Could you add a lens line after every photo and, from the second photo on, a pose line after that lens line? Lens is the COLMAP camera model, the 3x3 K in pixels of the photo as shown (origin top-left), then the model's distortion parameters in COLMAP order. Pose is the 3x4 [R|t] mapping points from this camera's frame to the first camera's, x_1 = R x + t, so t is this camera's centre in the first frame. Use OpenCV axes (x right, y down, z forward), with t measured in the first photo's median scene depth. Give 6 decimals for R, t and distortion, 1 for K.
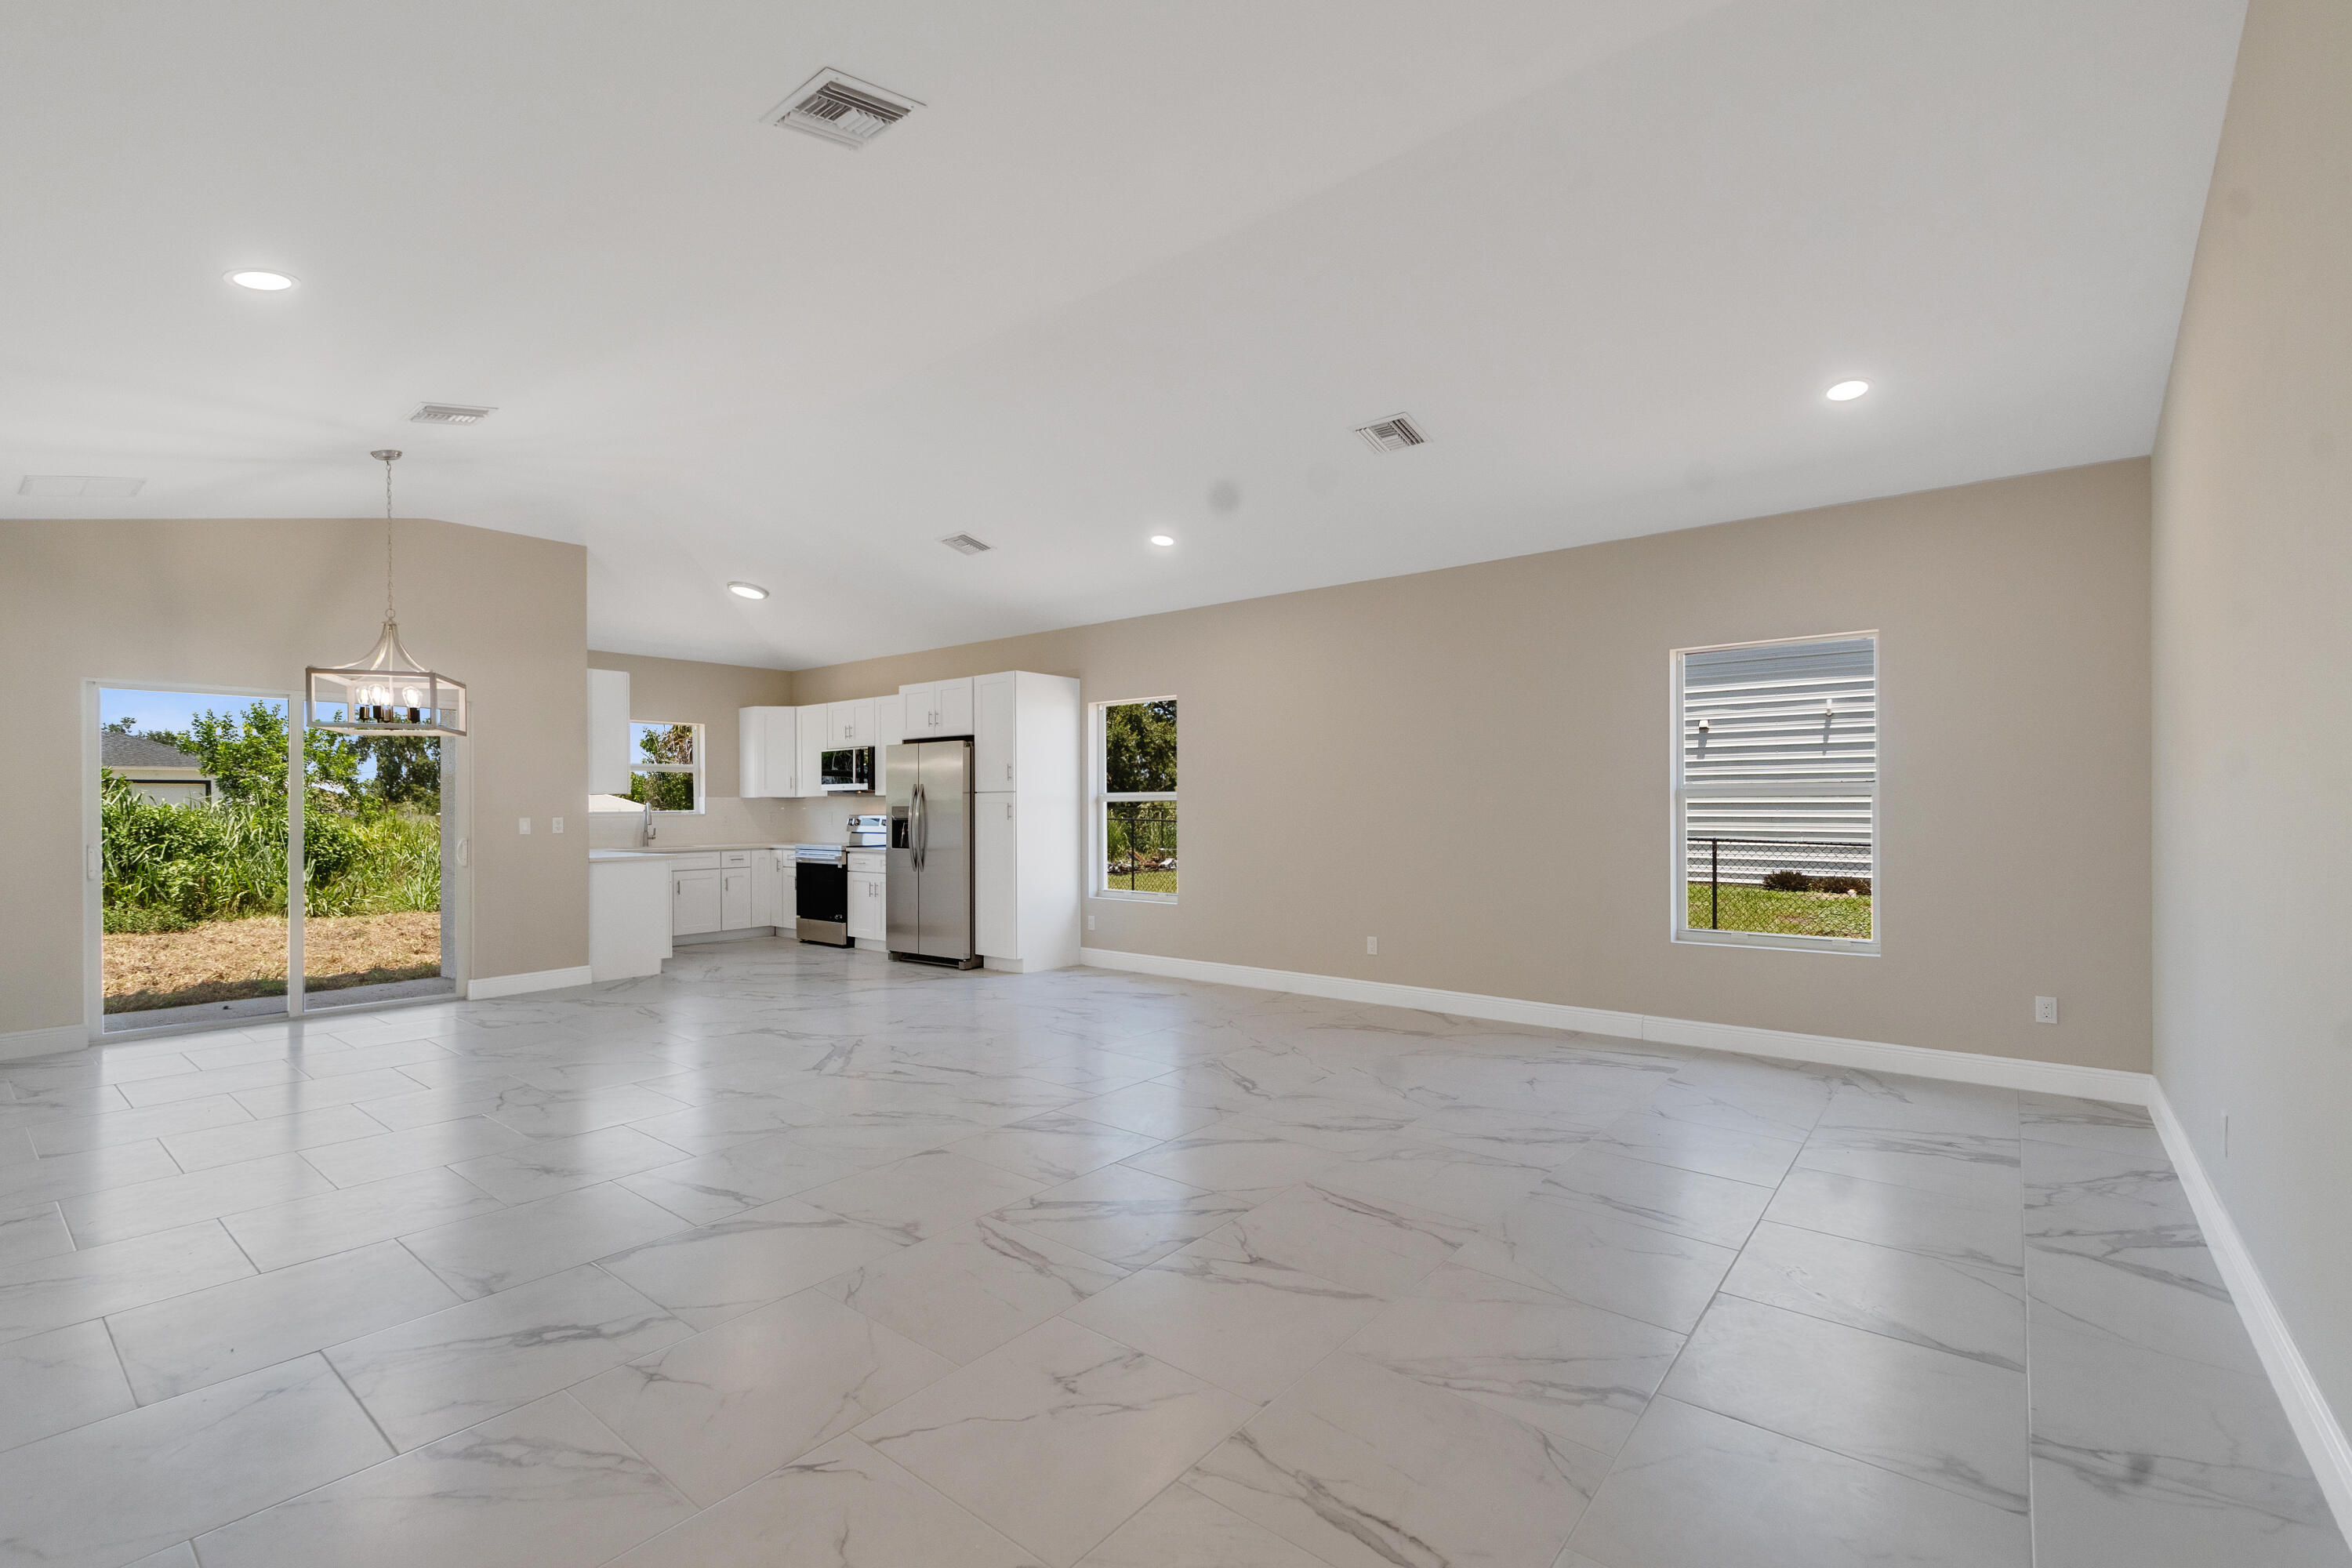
lens RADIAL K [[1036.0, 0, 1120.4], [0, 1036.0, 807.0], [0, 0, 1]] dist [0.013006, -0.003500]
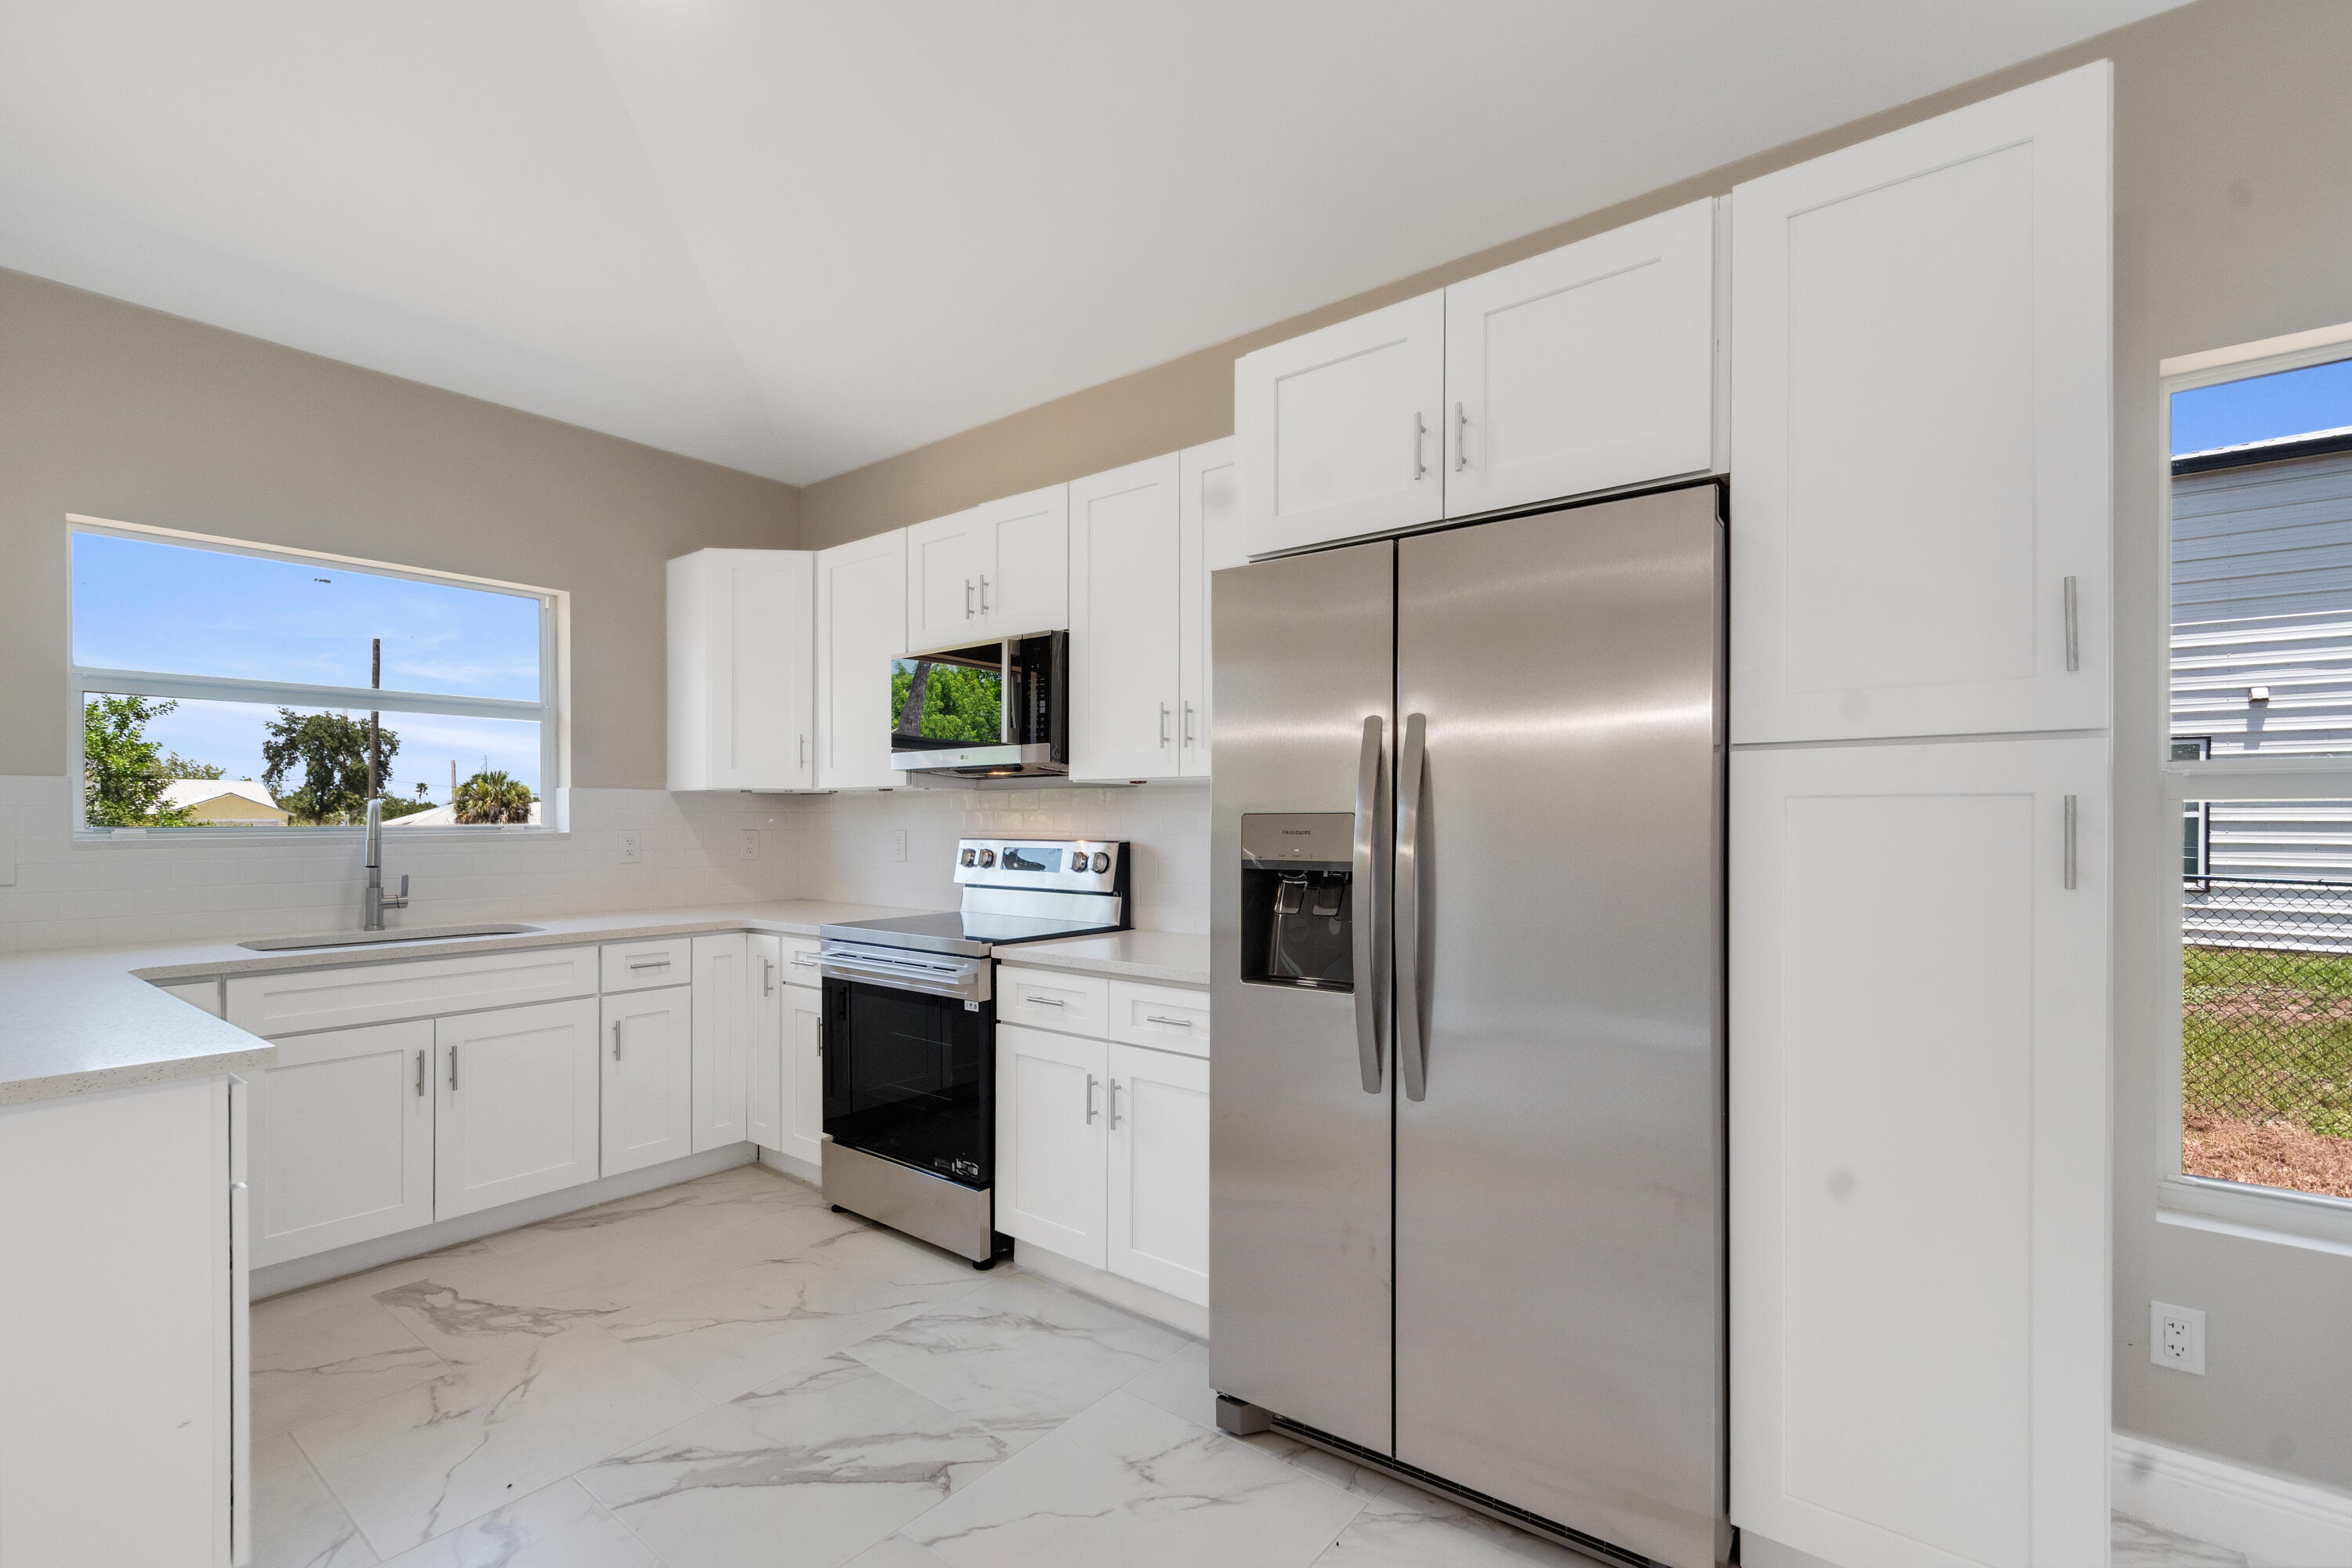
lens RADIAL K [[1036.0, 0, 1130.4], [0, 1036.0, 828.0], [0, 0, 1]] dist [0.013006, -0.003500]
pose [[0.999584, 0.005652, 0.028289, -0.260794], [-0.005832, 0.999963, 0.006302, 0.001363], [-0.028252, -0.006464, 0.999580, 0.772633]]
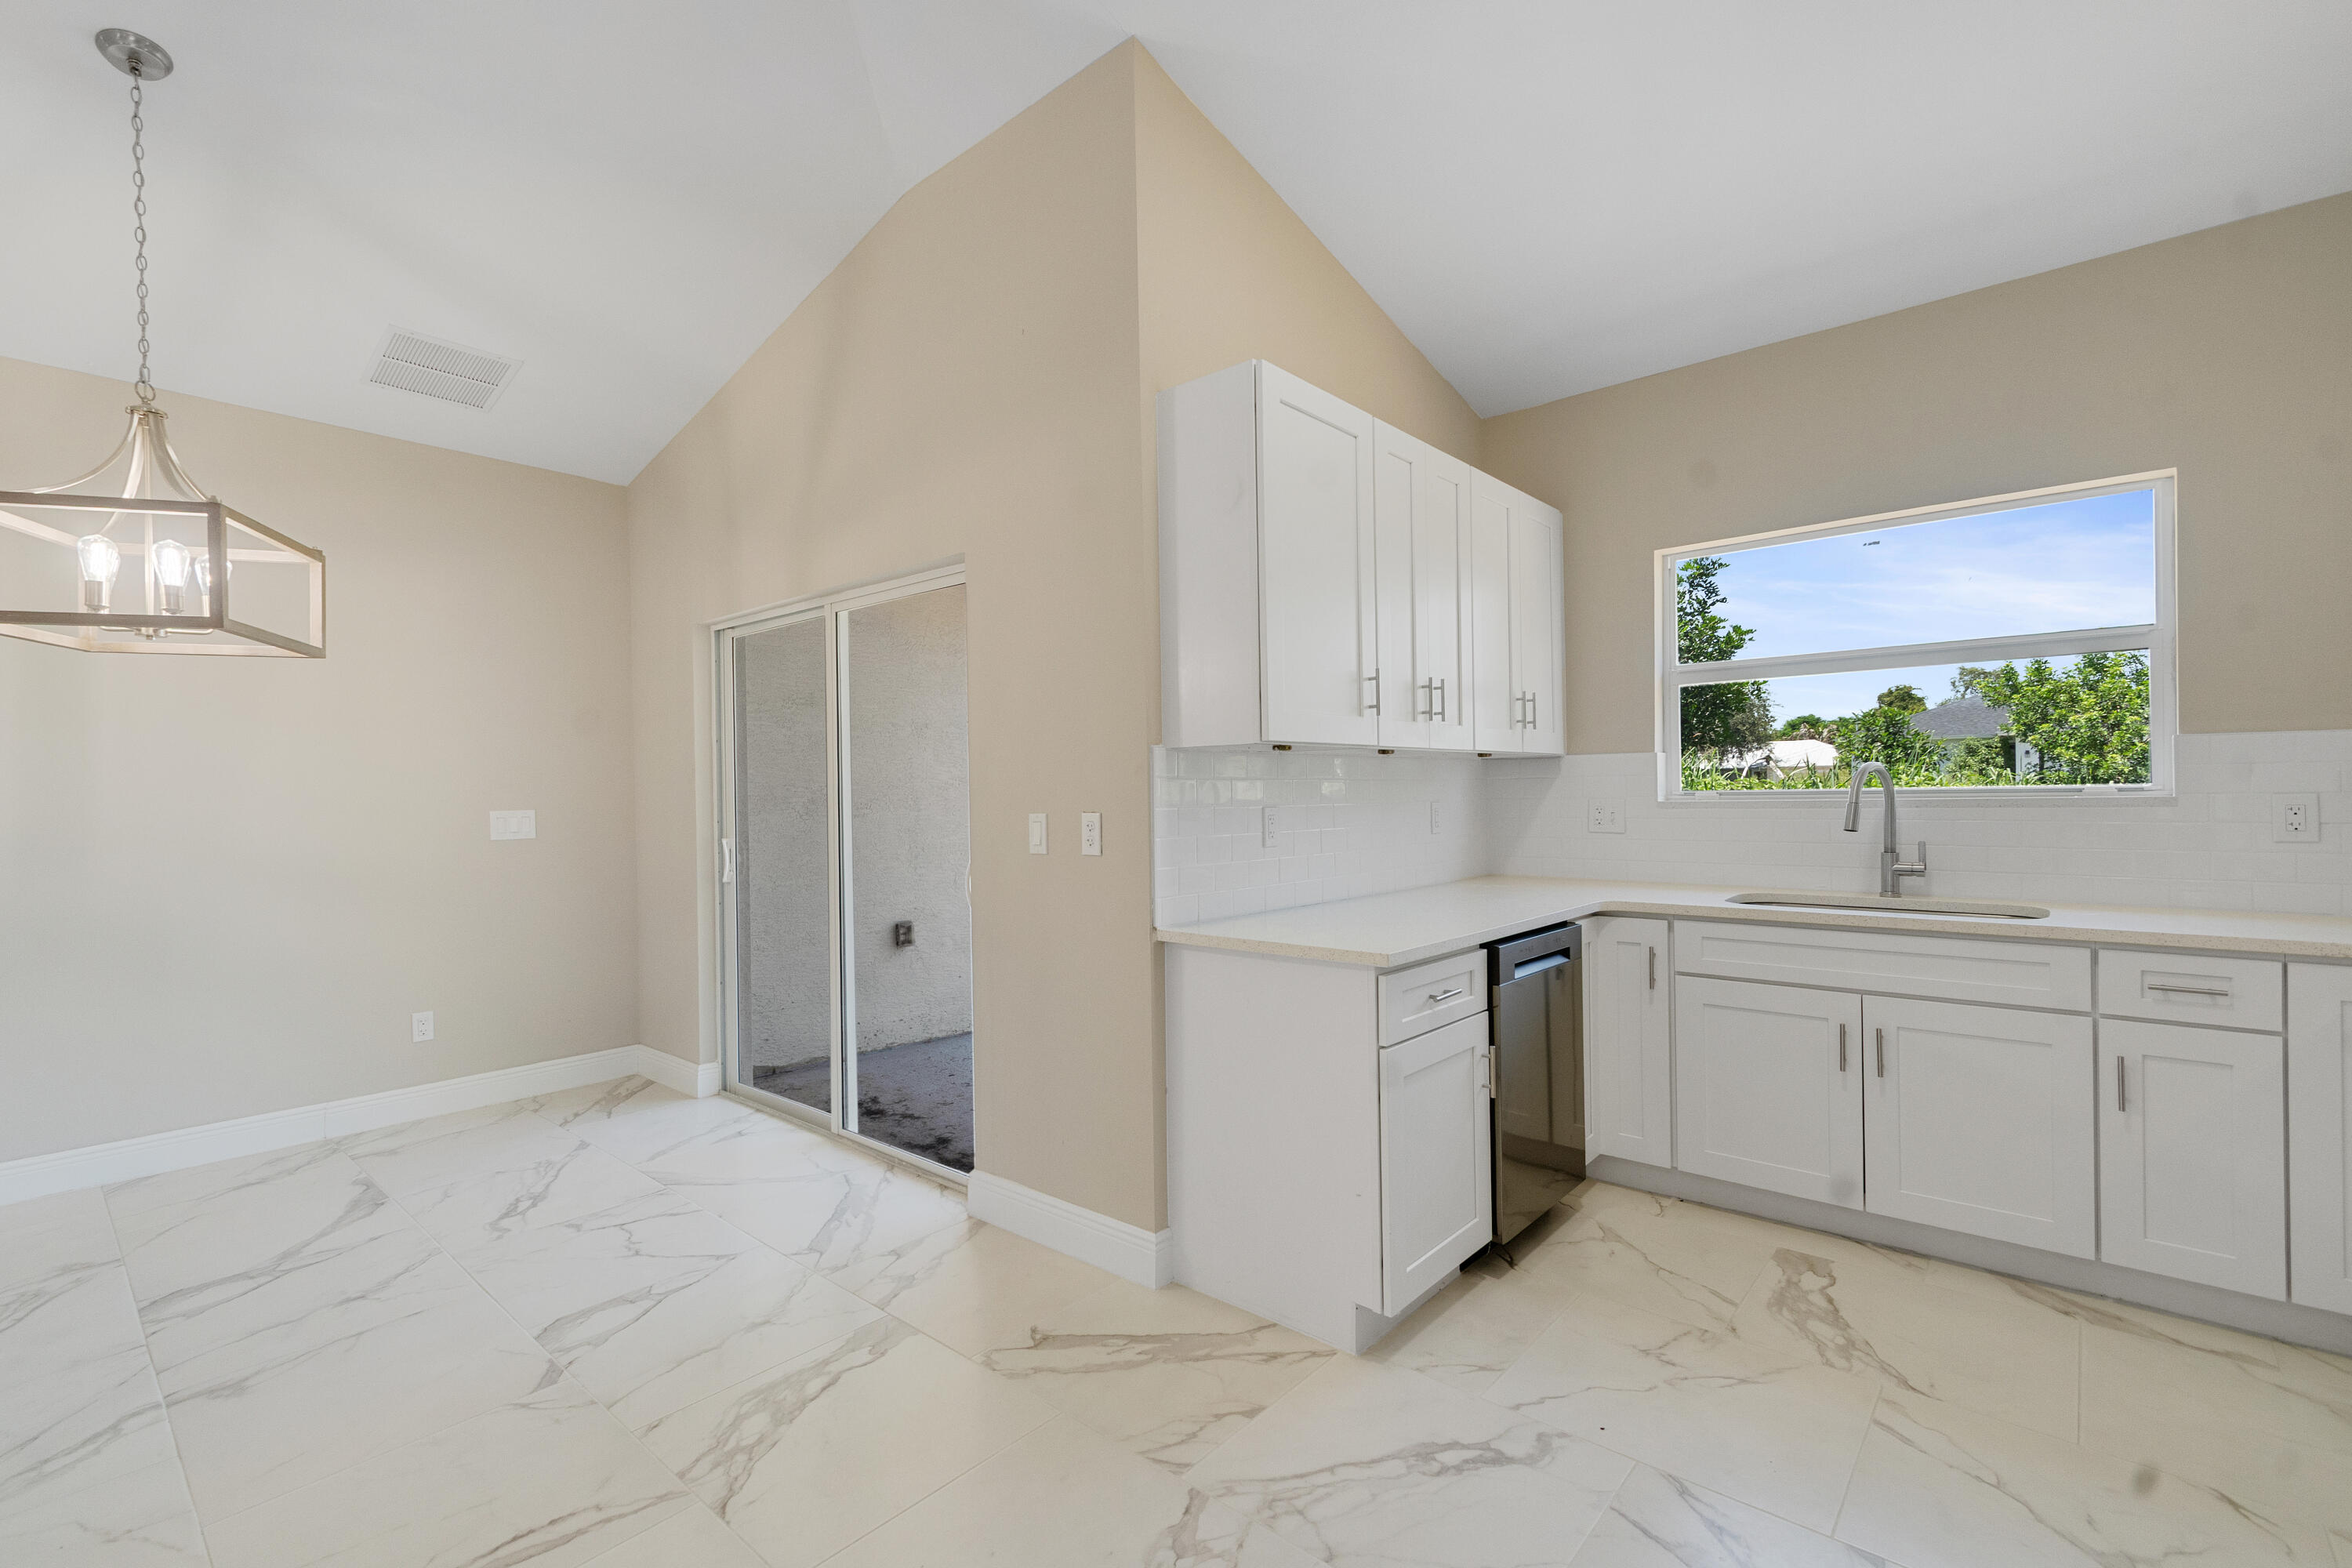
lens RADIAL K [[1036.0, 0, 1116.3], [0, 1036.0, 794.8], [0, 0, 1]] dist [0.013006, -0.003500]
pose [[-0.029604, 0.009167, -0.999520, -0.145060], [0.012807, 0.999879, 0.008791, 0.000074], [0.999480, -0.012541, -0.029717, 0.908732]]
